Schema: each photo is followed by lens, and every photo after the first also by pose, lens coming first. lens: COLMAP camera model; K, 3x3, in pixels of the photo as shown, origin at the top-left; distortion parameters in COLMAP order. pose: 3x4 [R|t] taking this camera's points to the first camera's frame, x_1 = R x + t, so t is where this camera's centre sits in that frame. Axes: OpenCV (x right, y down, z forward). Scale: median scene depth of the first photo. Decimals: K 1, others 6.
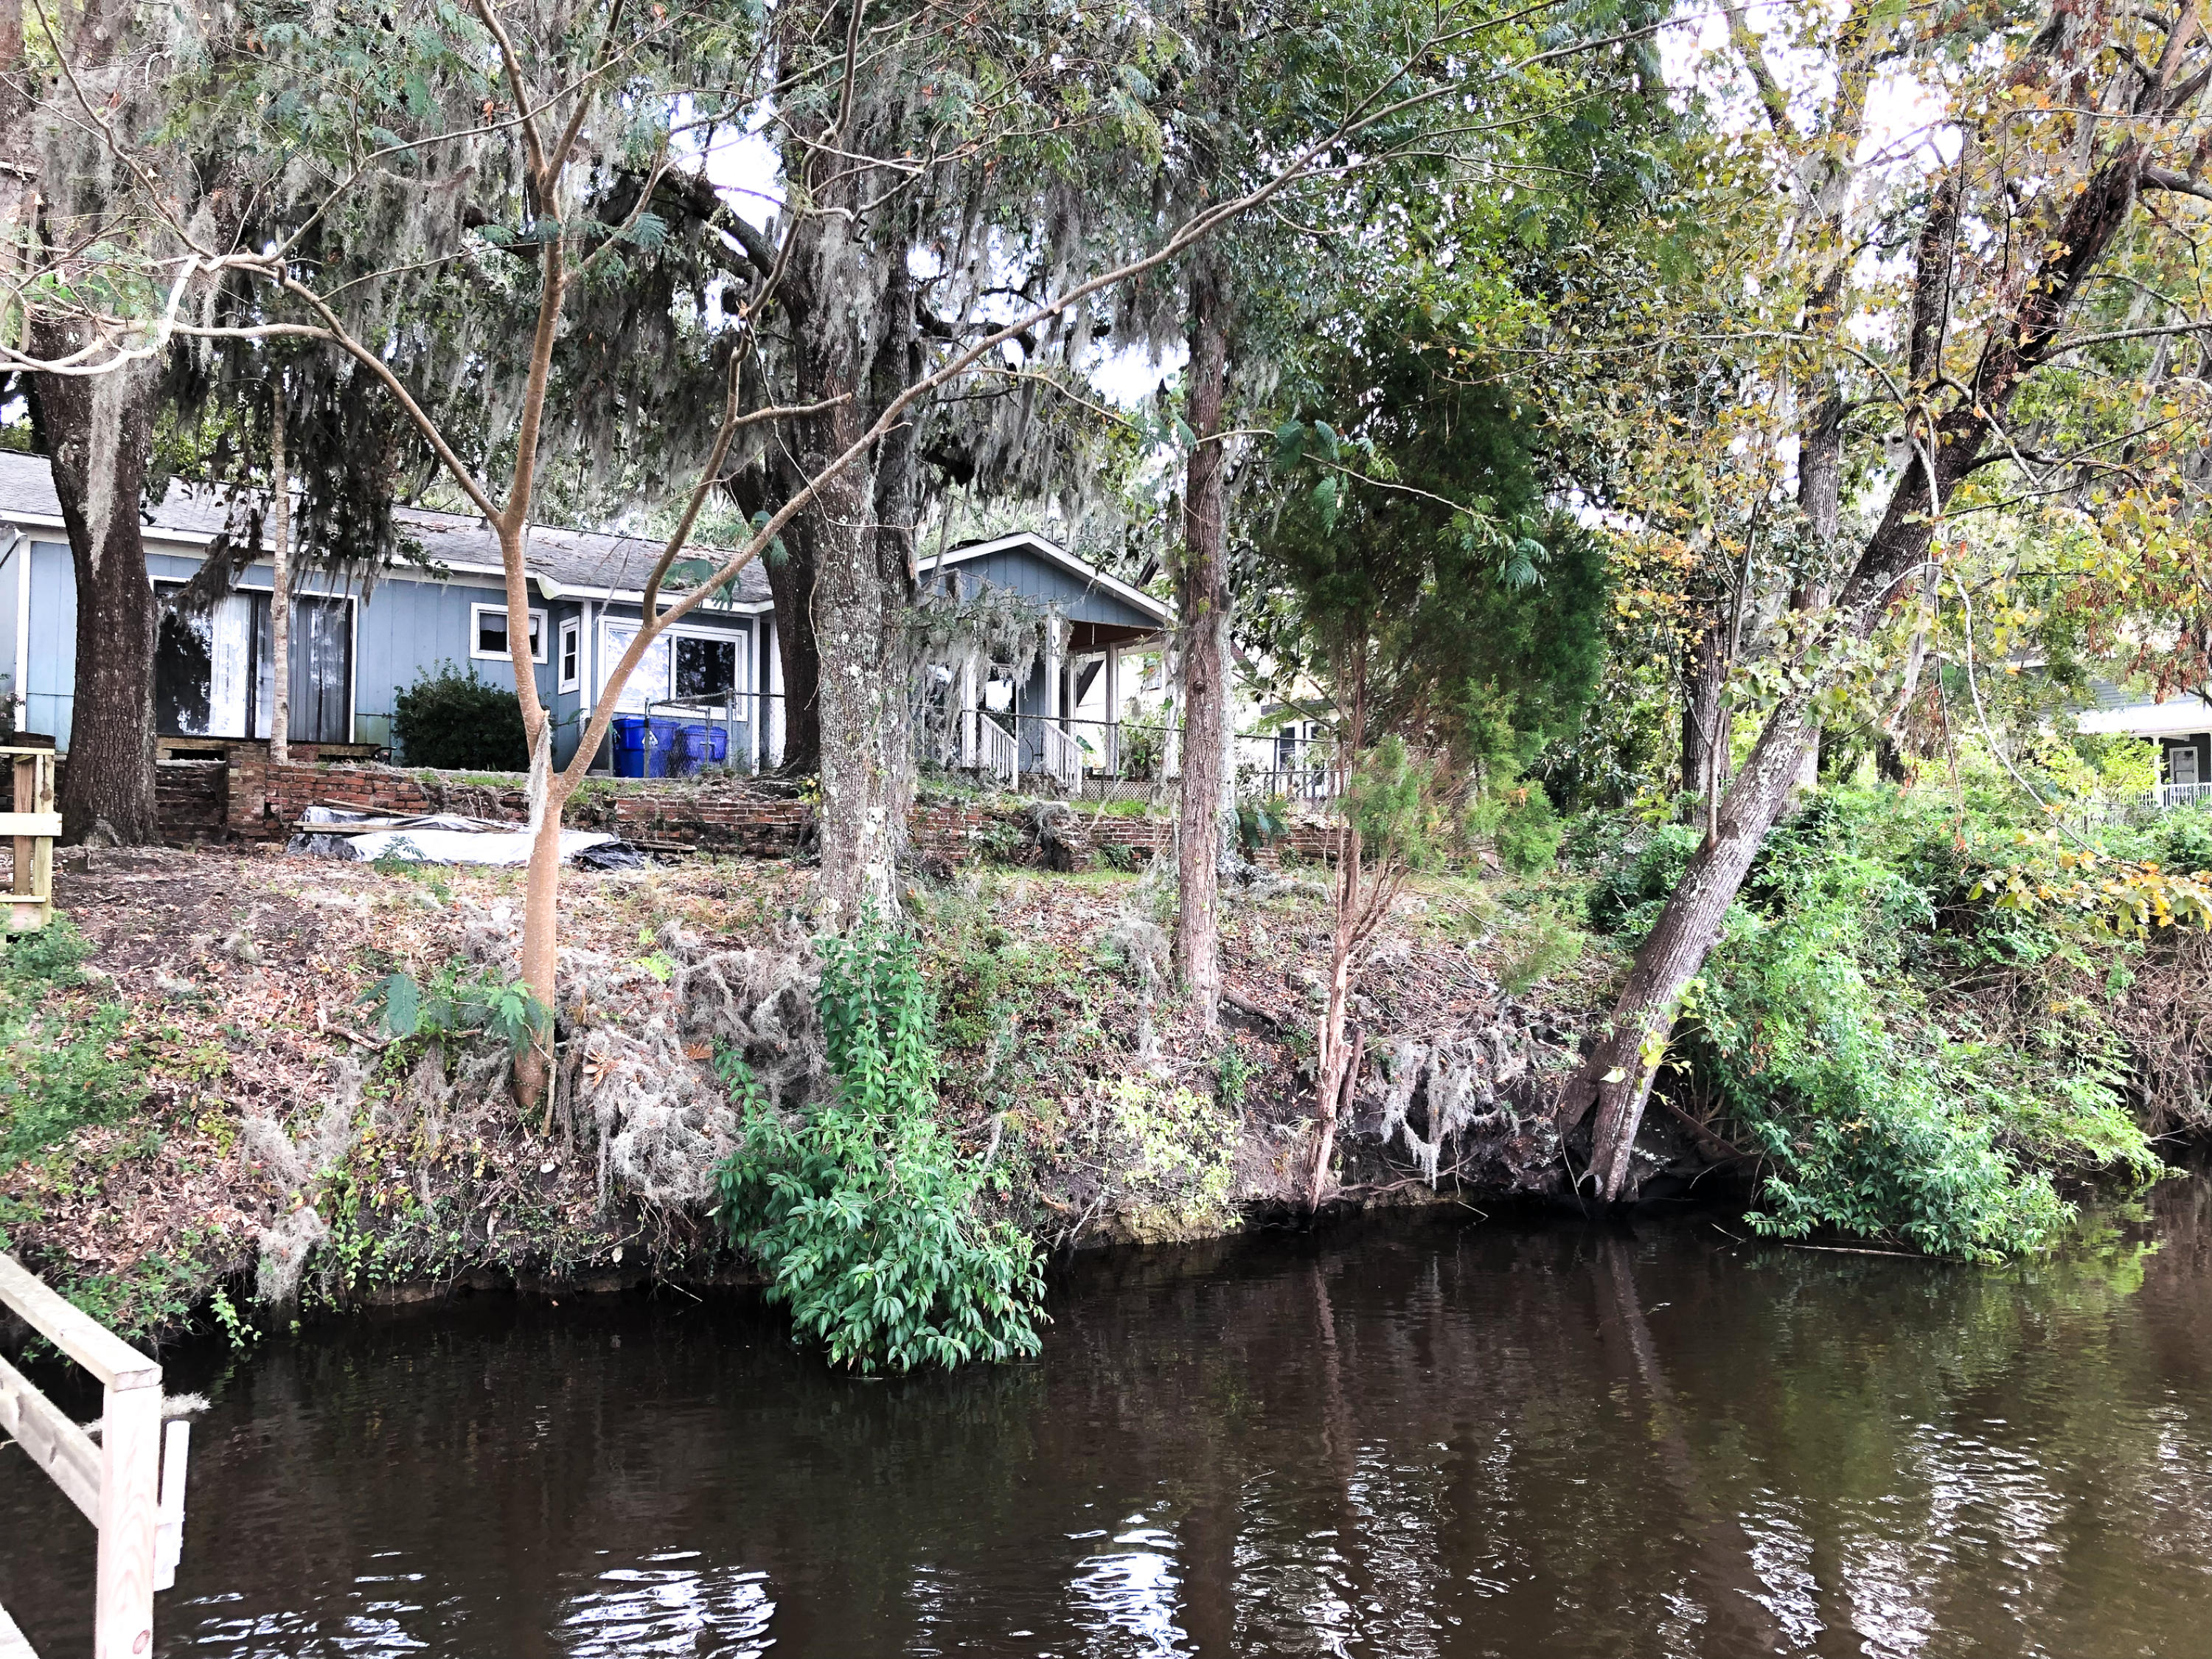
lens RADIAL K [[1809.8, 0, 1122.9], [0, 1809.8, 810.5], [0, 0, 1]] dist [-0.004816, 0.044242]
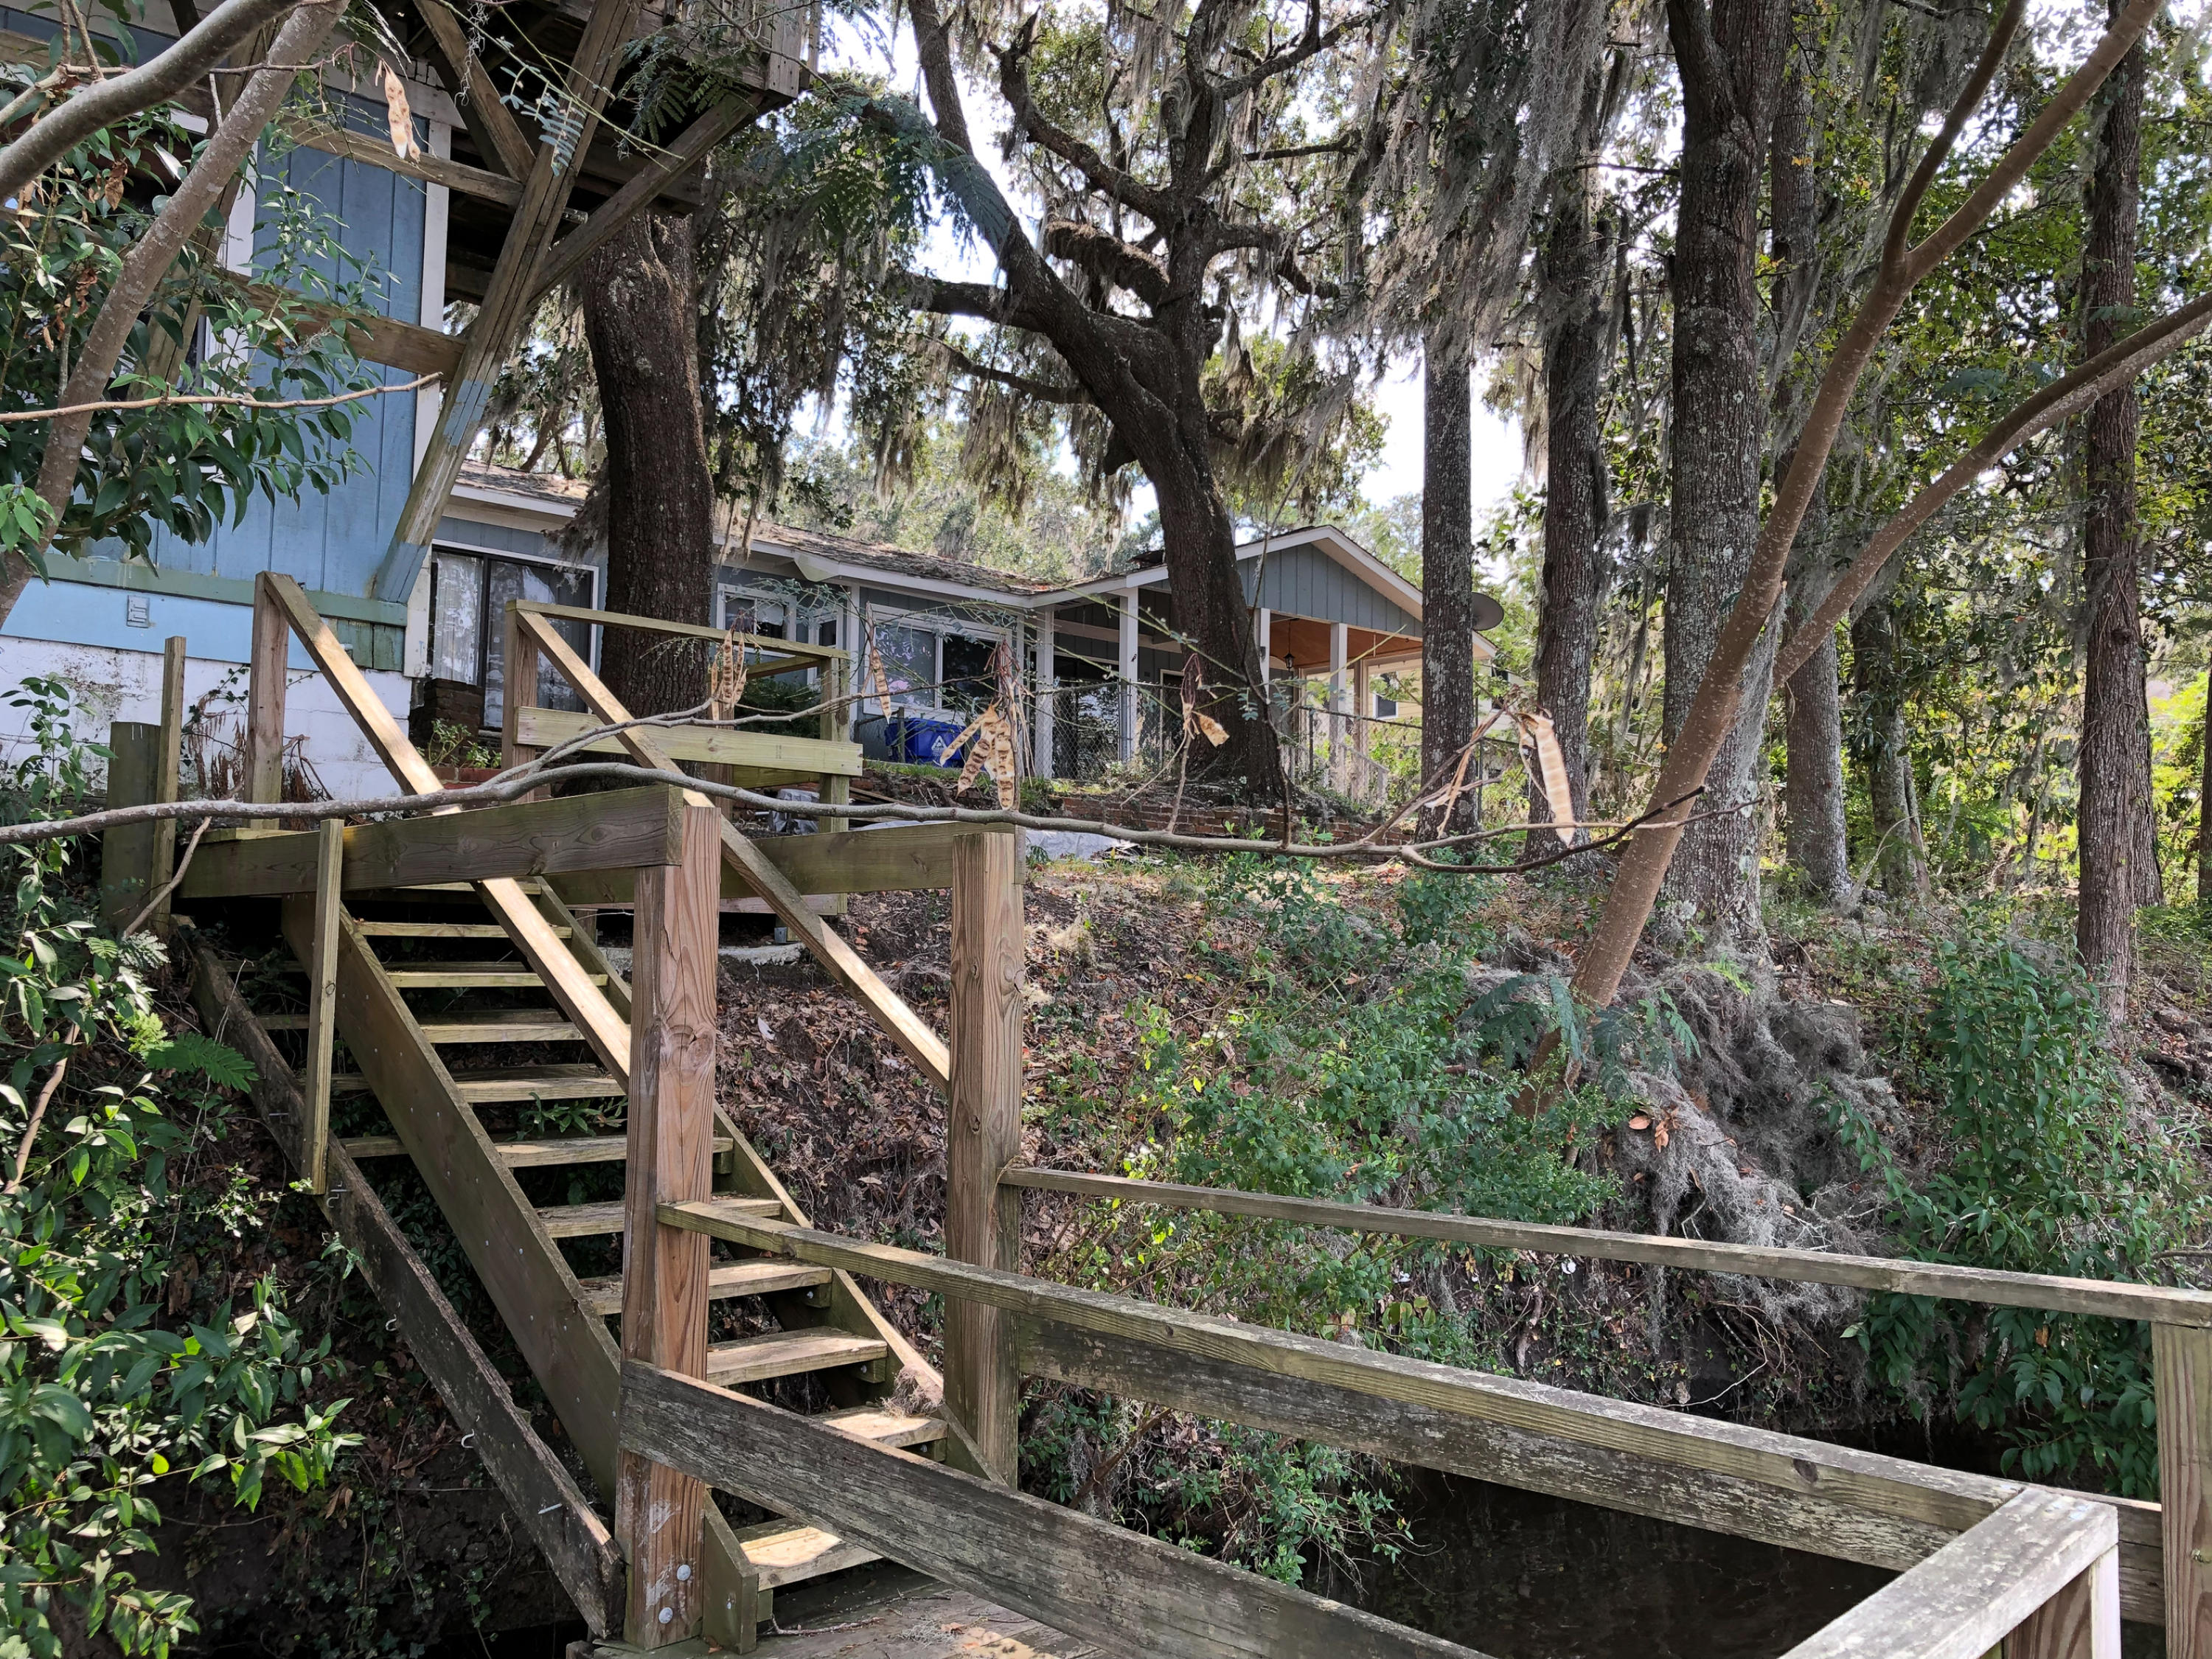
lens RADIAL K [[1809.8, 0, 1100.9], [0, 1809.8, 820.5], [0, 0, 1]] dist [-0.004816, 0.044242]
pose [[0.997265, 0.017147, 0.071894, -0.551173], [-0.014858, 0.999369, -0.032253, 0.051921], [-0.072402, 0.031097, 0.996891, 0.319080]]
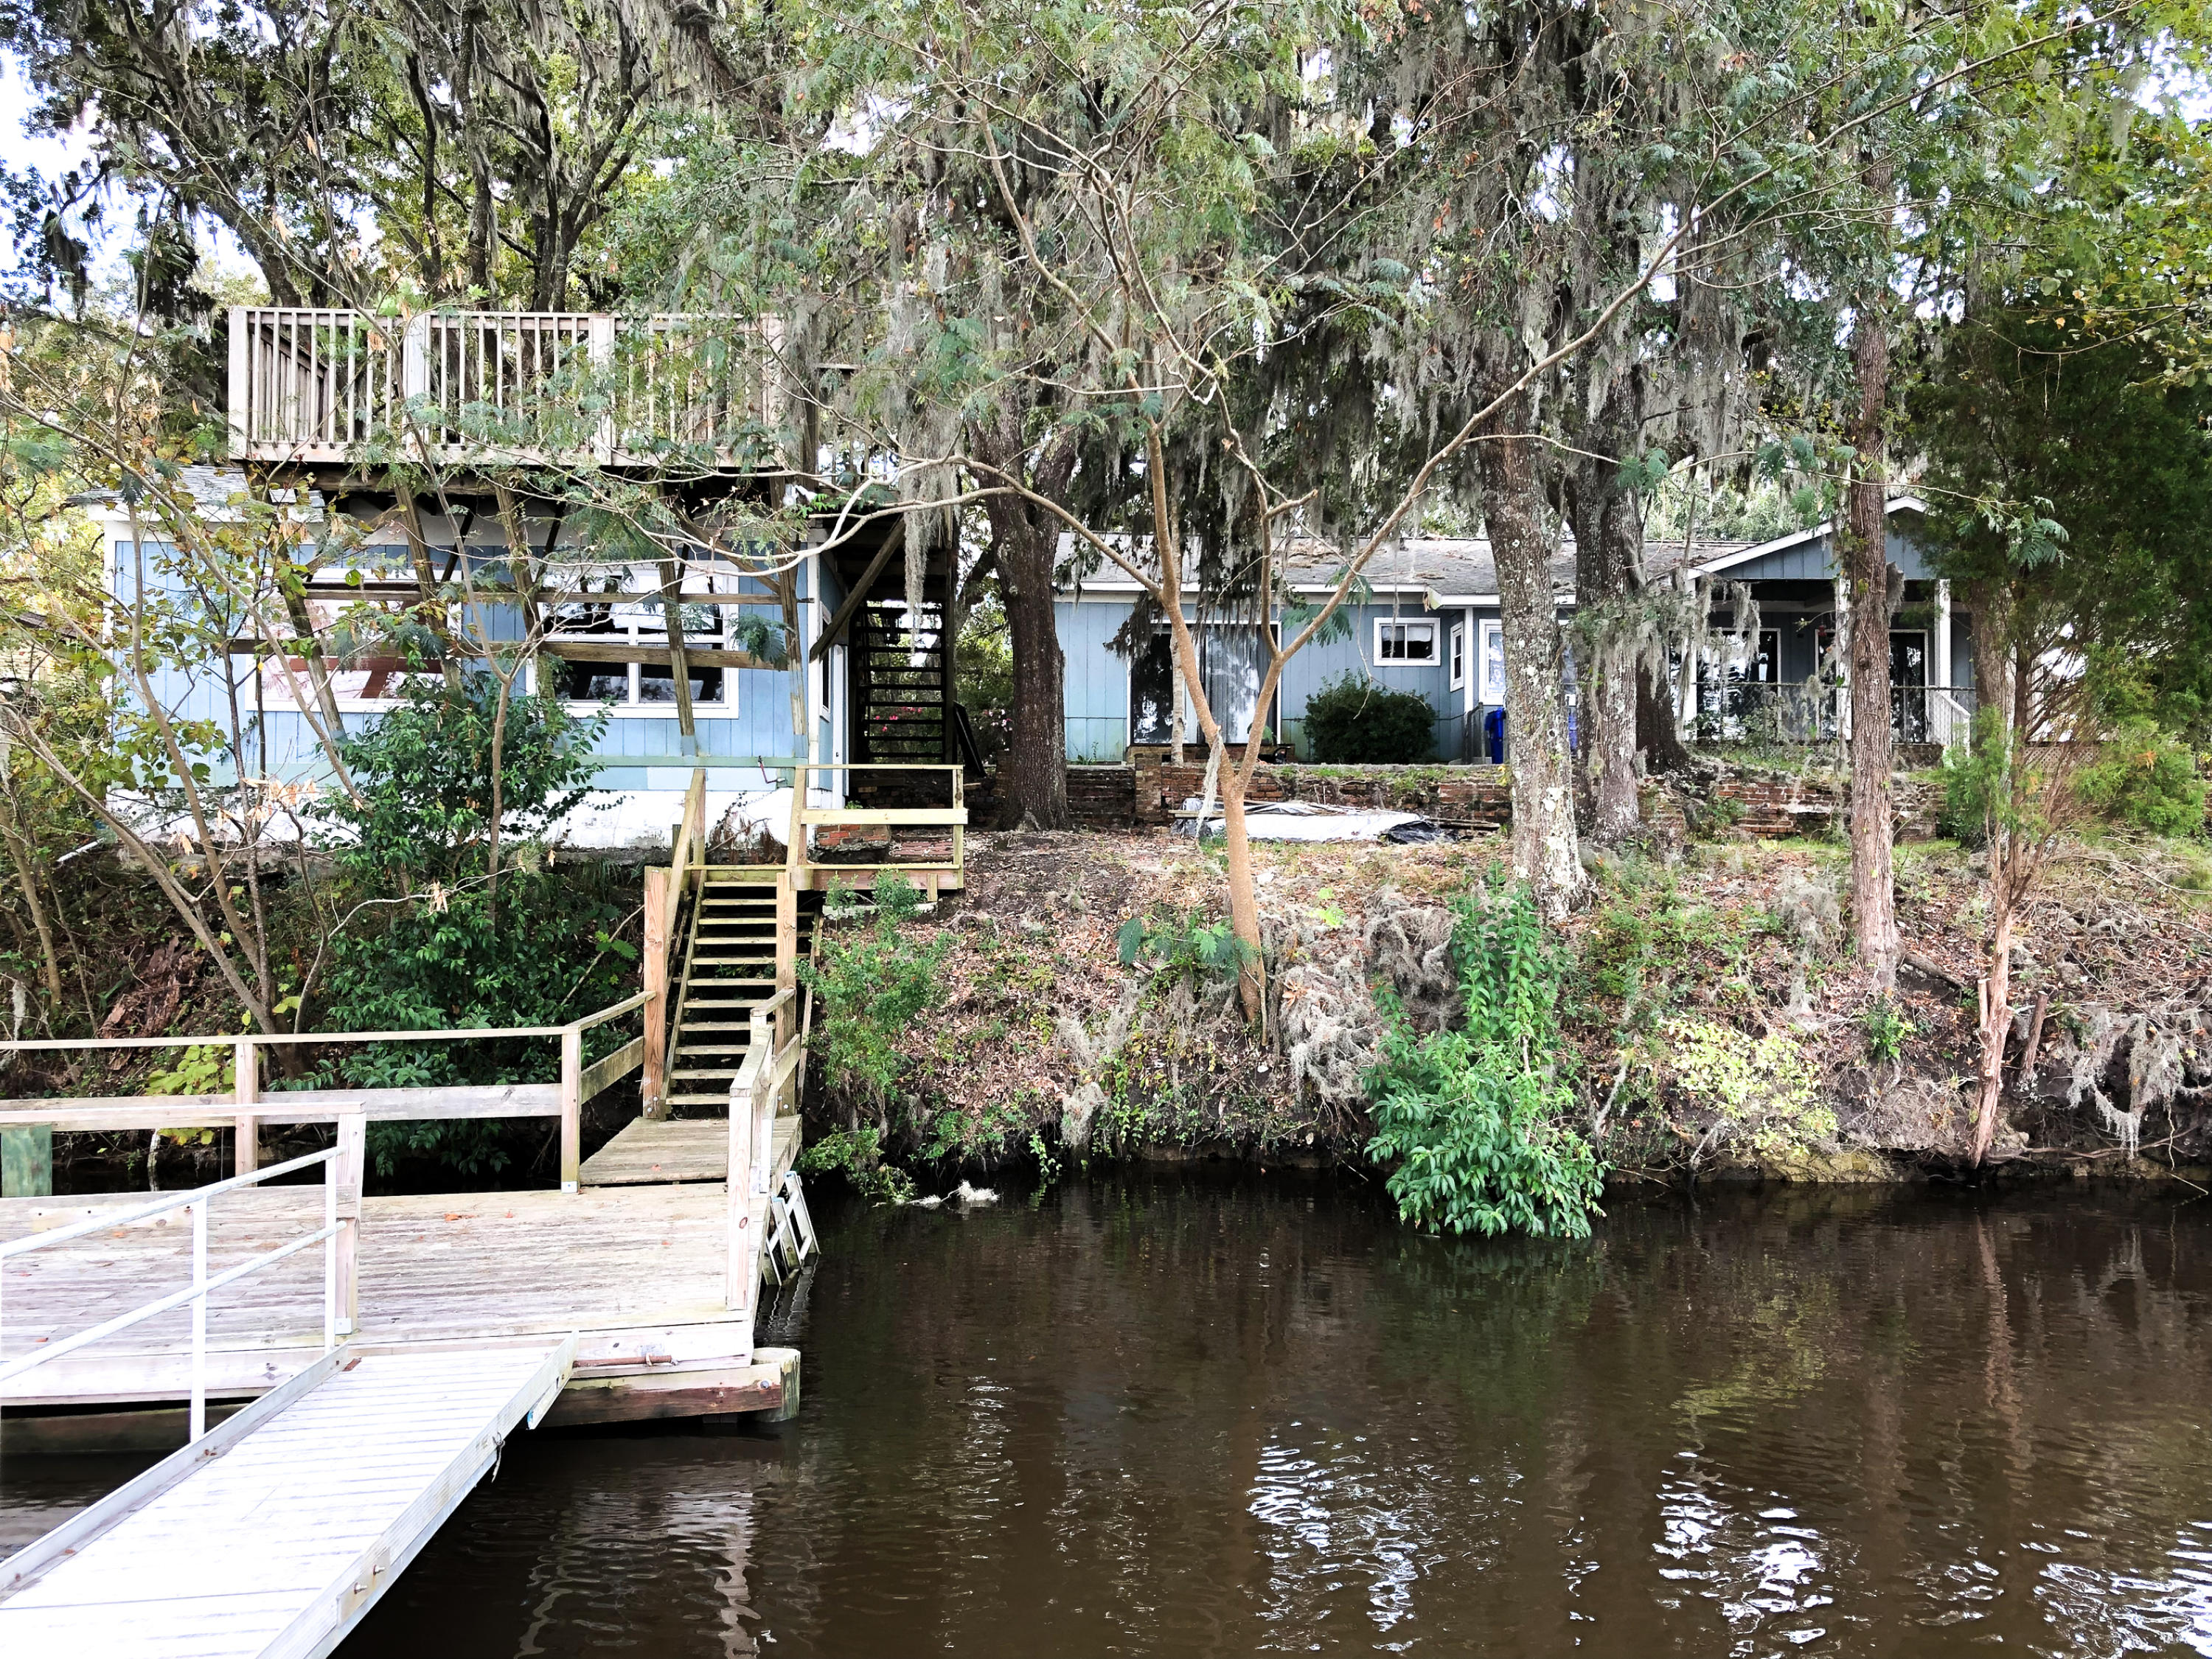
lens RADIAL K [[1809.8, 0, 1113.6], [0, 1809.8, 830.3], [0, 0, 1]] dist [-0.004816, 0.044242]
pose [[0.833326, -0.015012, -0.552578, 0.322761], [0.027110, 0.999538, 0.013729, 0.002710], [0.552117, -0.026421, 0.833348, -0.152939]]
